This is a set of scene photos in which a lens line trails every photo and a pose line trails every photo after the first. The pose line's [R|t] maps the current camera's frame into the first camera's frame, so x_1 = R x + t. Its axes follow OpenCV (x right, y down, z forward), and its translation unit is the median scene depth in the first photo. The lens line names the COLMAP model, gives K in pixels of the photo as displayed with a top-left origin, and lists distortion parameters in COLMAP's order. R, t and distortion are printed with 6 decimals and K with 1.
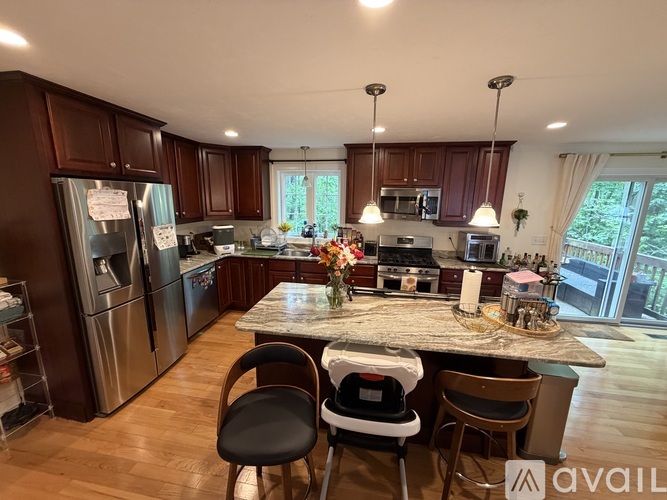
lens RADIAL K [[265.8, 0, 333.5], [0, 265.8, 250.0], [0, 0, 1]] dist [-0.001401, -0.000204]
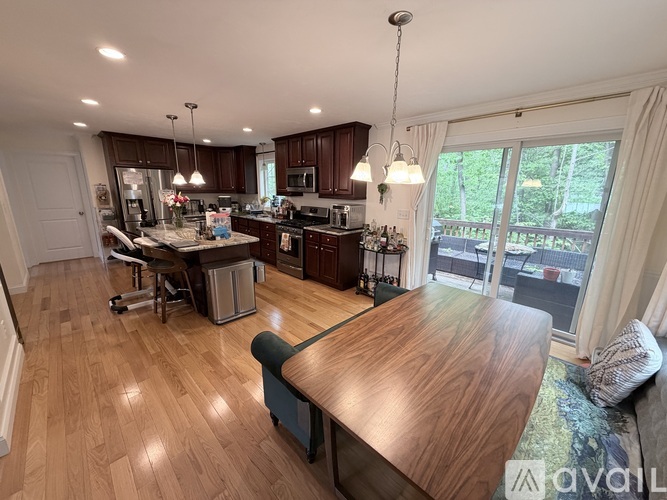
lens RADIAL K [[267.2, 0, 333.5], [0, 267.2, 250.0], [0, 0, 1]] dist [-0.002051, -0.000179]
pose [[0.818821, 0.127793, -0.559644, 1.233530], [-0.115128, 0.991656, 0.057996, 0.075733], [0.562386, 0.016942, 0.826701, 0.006186]]
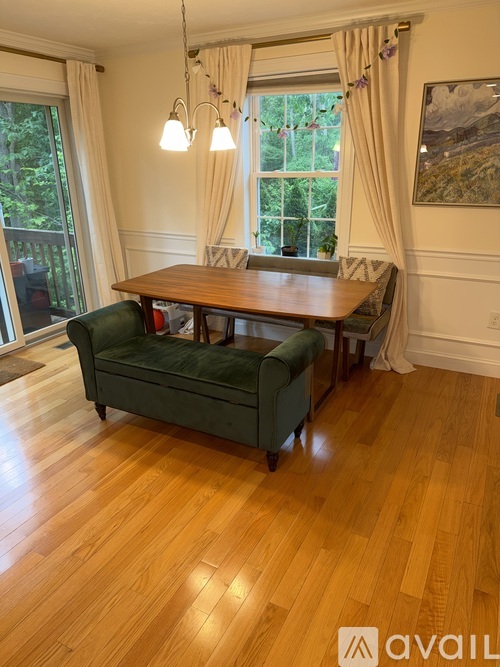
lens RADIAL K [[482.6, 0, 250.0], [0, 482.6, 333.5], [0, 0, 1]] dist [-0.000674, -0.001689]
pose [[0.312095, -0.353456, 0.881854, 0.330387], [0.210061, 0.930917, 0.298778, 0.028971], [-0.926537, 0.091996, 0.364782, 0.118238]]
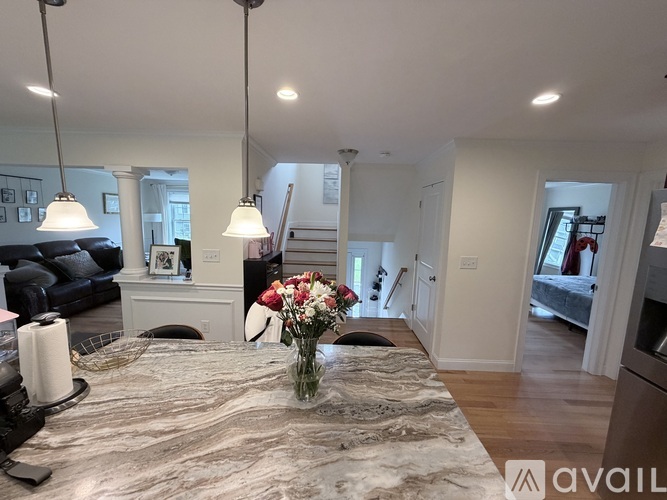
lens RADIAL K [[267.2, 0, 333.5], [0, 267.2, 250.0], [0, 0, 1]] dist [-0.002051, -0.000179]
pose [[-0.988272, -0.023499, -0.150885, 0.025425], [-0.070242, 0.947306, 0.312535, -0.145066], [0.135590, 0.319468, -0.937846, 0.851116]]
